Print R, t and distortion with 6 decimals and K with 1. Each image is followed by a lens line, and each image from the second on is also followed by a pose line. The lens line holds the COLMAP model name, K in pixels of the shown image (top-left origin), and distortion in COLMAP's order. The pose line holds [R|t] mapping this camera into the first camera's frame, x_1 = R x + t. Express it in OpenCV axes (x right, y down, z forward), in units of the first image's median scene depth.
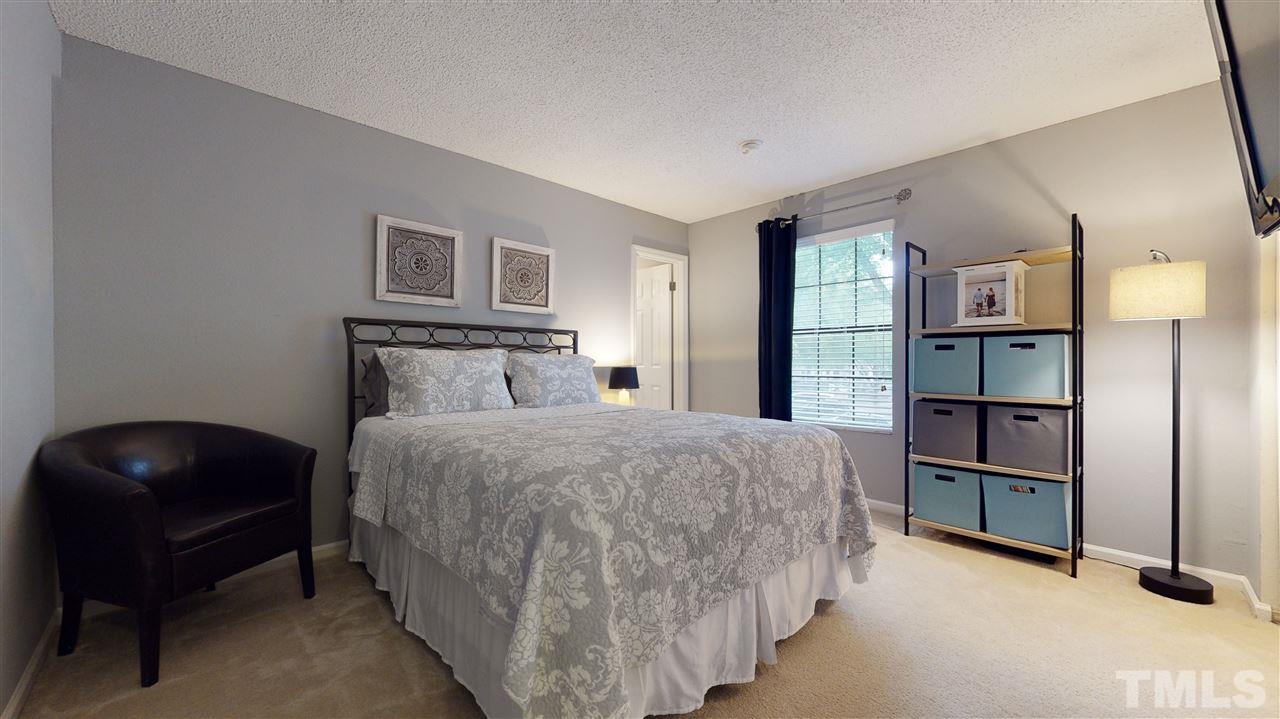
lens RADIAL K [[471.9, 0, 643.9], [0, 471.9, 355.8], [0, 0, 1]] dist [-0.003268, -0.000231]
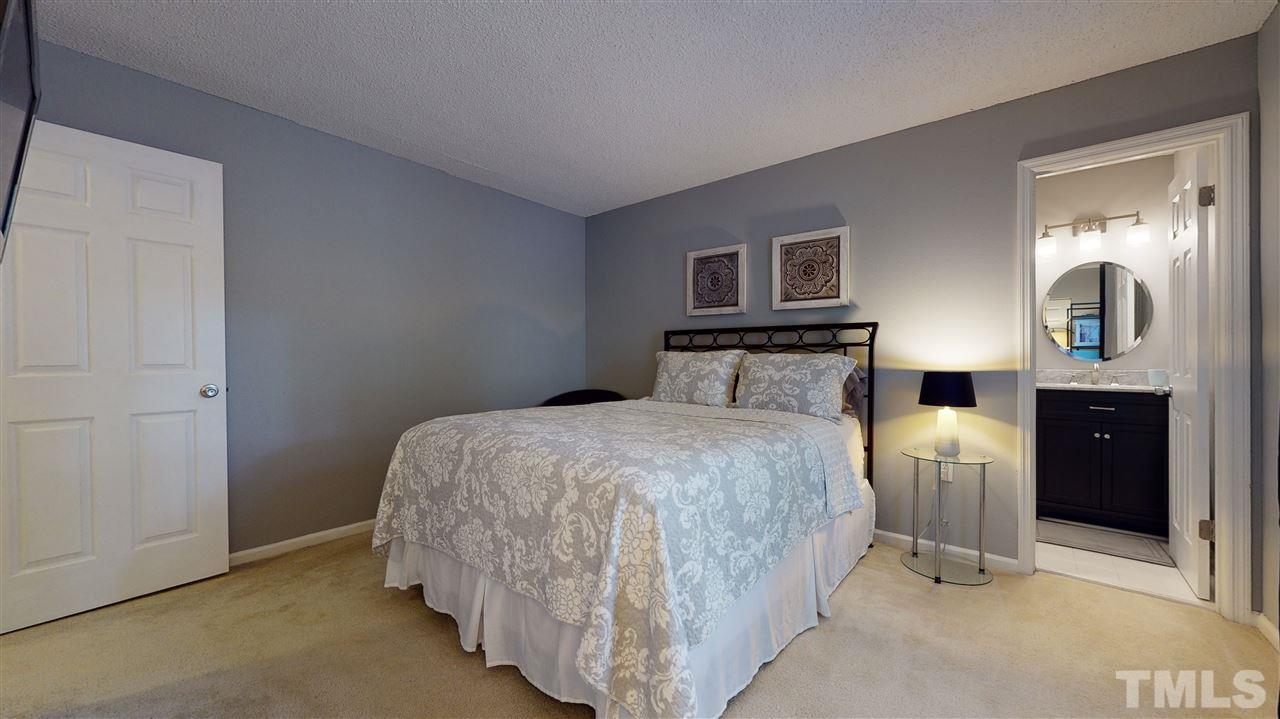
lens RADIAL K [[471.9, 0, 644.5], [0, 471.9, 362.8], [0, 0, 1]] dist [-0.003268, -0.000231]
pose [[0.110070, 0.003989, -0.993916, 0.695842], [0.005393, 0.999975, 0.004610, 0.008259], [0.993909, -0.005868, 0.110045, 0.658257]]
